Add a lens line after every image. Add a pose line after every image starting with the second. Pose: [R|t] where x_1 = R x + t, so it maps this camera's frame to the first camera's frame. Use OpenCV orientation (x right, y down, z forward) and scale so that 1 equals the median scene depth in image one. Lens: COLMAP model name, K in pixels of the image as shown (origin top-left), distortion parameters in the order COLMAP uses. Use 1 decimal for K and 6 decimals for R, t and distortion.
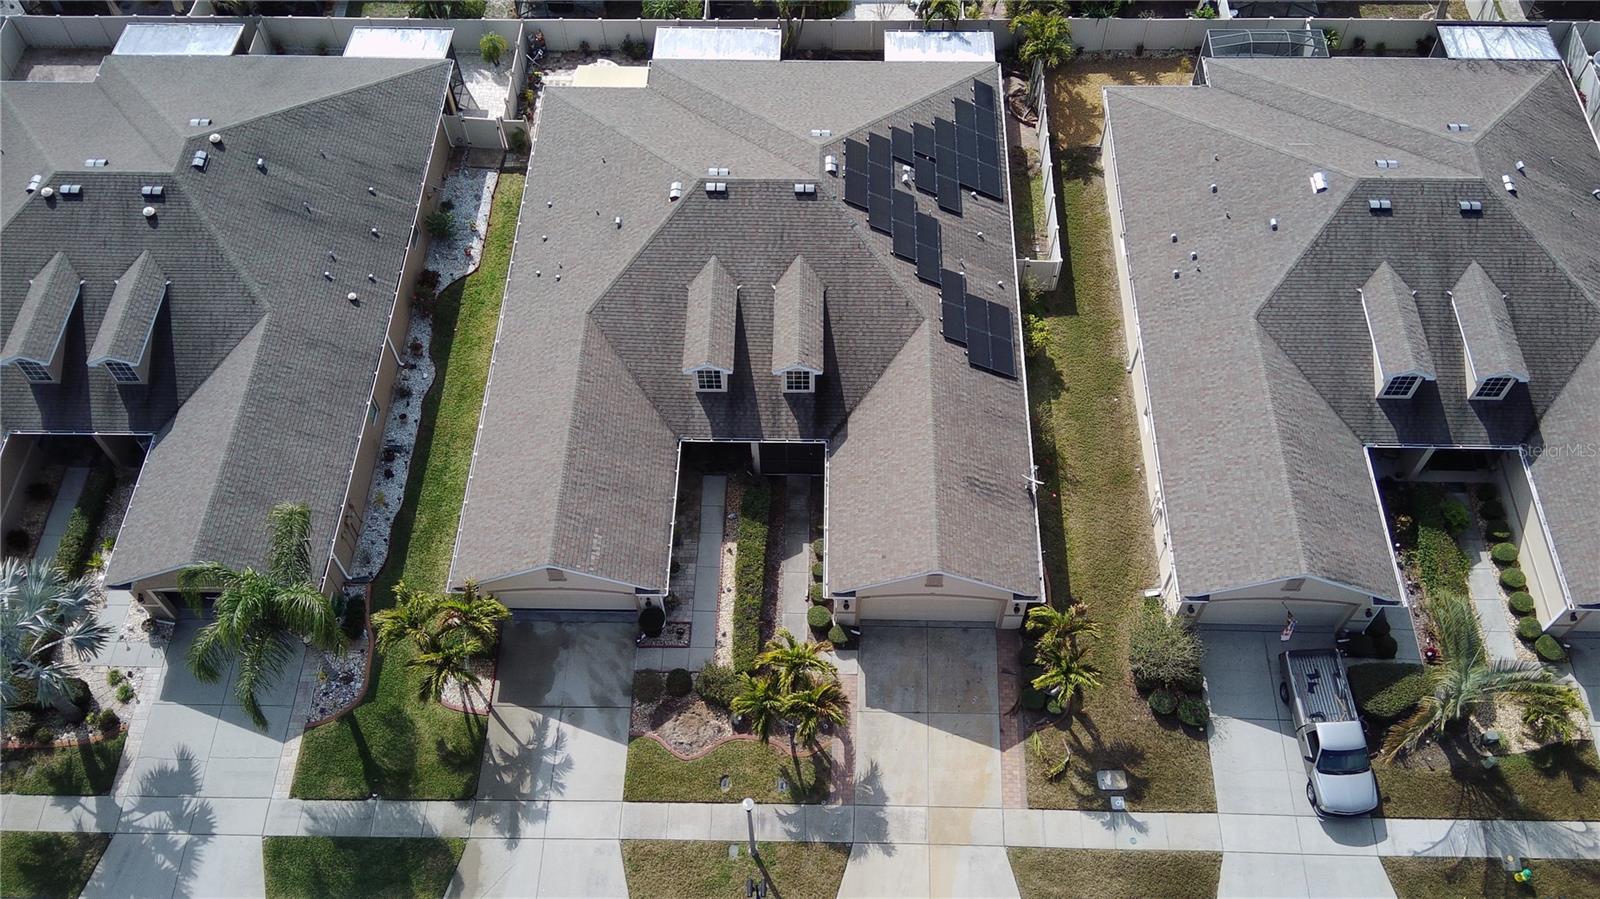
lens RADIAL K [[1329.6, 0, 792.8], [0, 1329.6, 449.0], [0, 0, 1]] dist [0.112617, -0.187573]
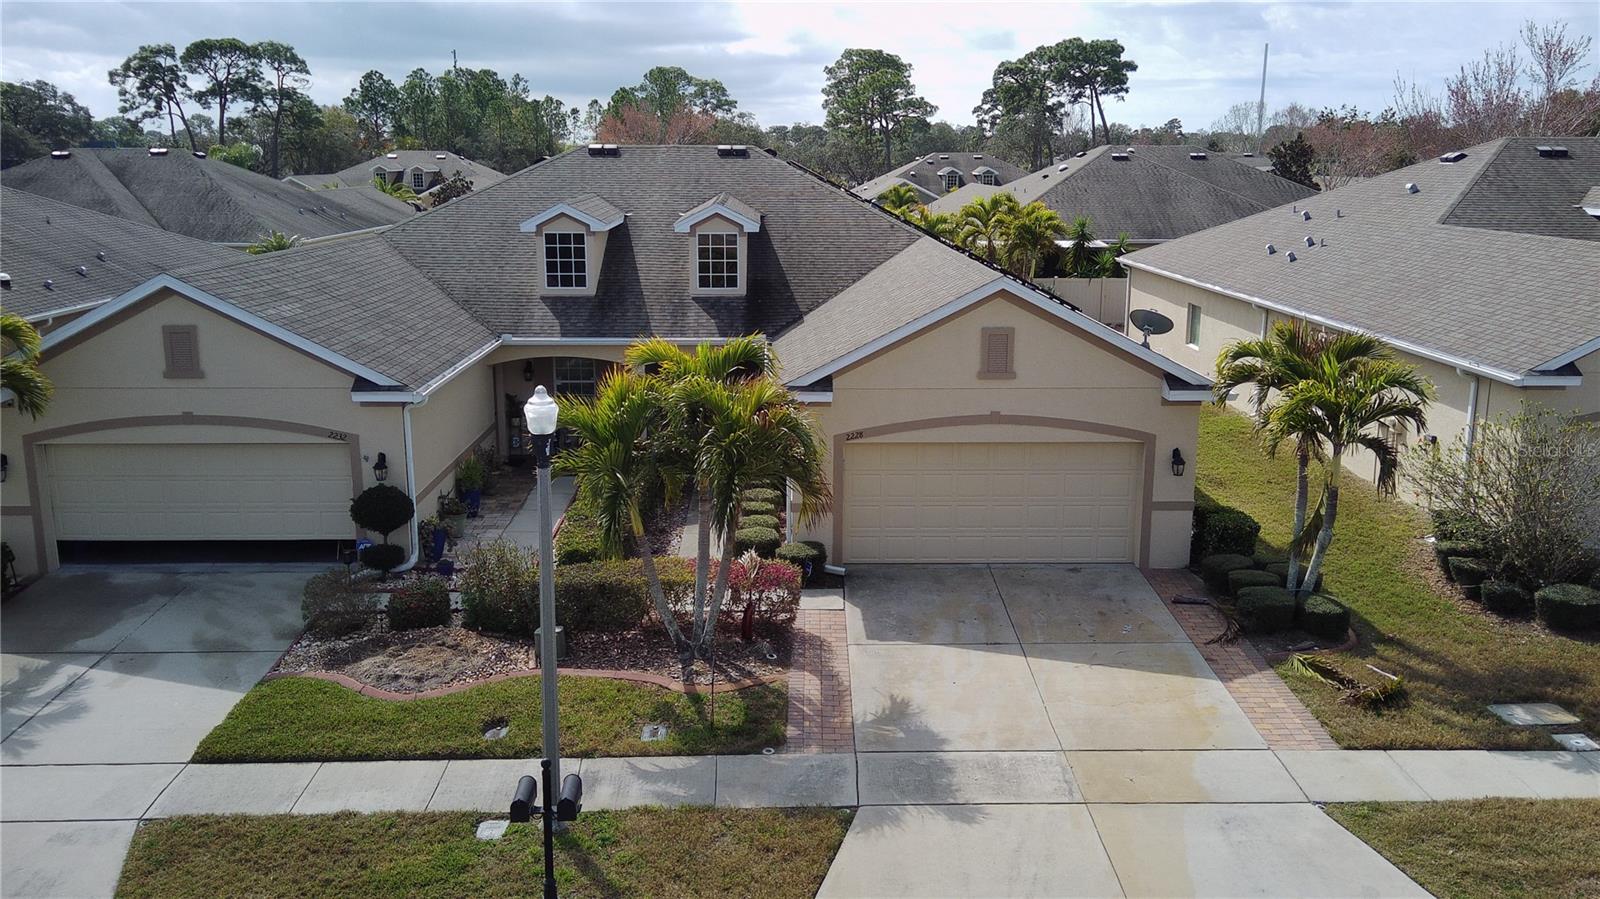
lens RADIAL K [[1329.6, 0, 800.6], [0, 1329.6, 443.4], [0, 0, 1]] dist [0.112617, -0.187573]
pose [[0.998753, 0.009301, 0.049060, 0.013121], [0.027478, 0.717984, -0.695517, 0.443229], [-0.041693, 0.695998, 0.716833, 0.674058]]
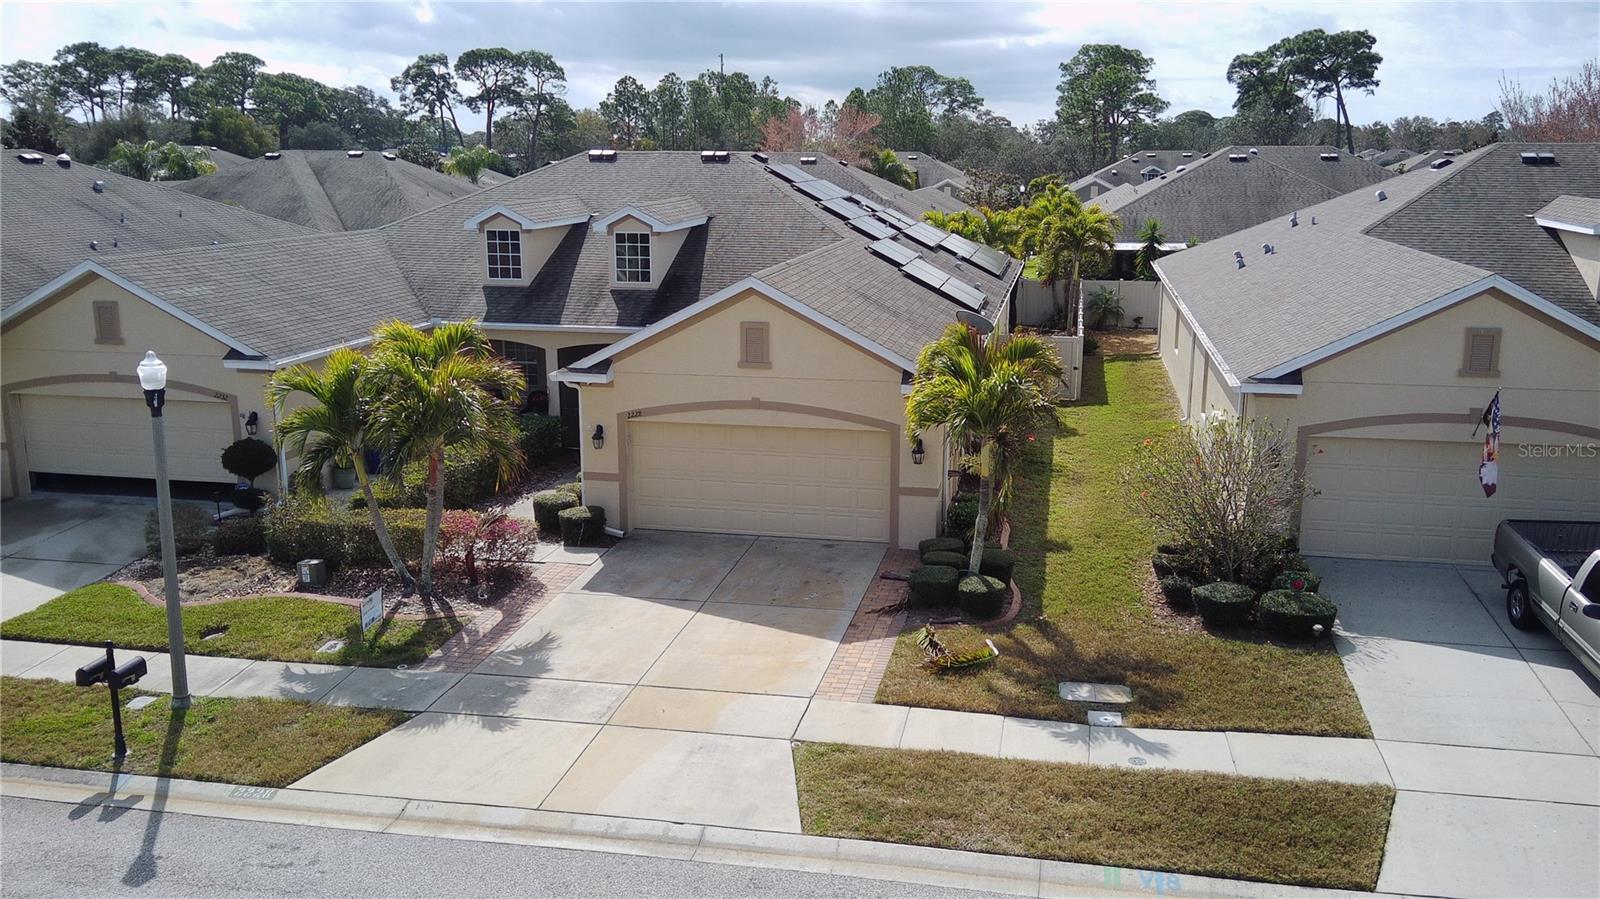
lens RADIAL K [[1329.6, 0, 800.9], [0, 1329.6, 443.7], [0, 0, 1]] dist [0.112617, -0.187573]
pose [[0.985047, 0.055510, -0.163100, 0.209095], [-0.153006, 0.717021, -0.680051, 0.474060], [0.079197, 0.694838, 0.714793, 0.642277]]
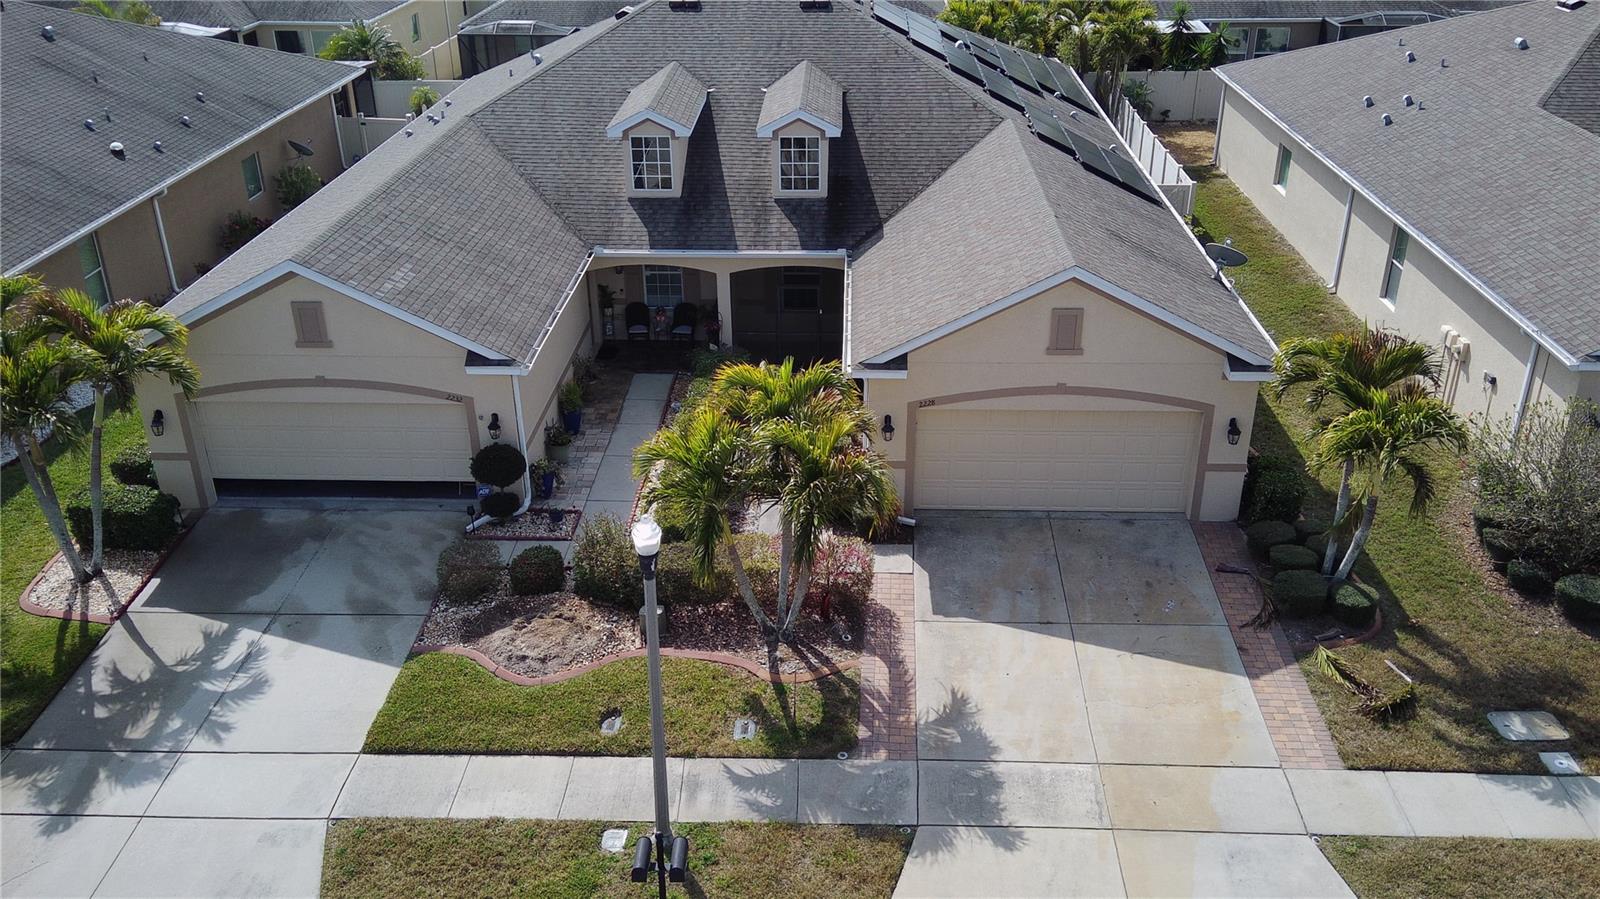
lens RADIAL K [[1329.6, 0, 798.9], [0, 1329.6, 444.6], [0, 0, 1]] dist [0.112617, -0.187573]
pose [[0.999851, 0.014574, -0.009257, 0.011653], [-0.017251, 0.865102, -0.501300, 0.380814], [0.000702, 0.501385, 0.865224, 0.580348]]
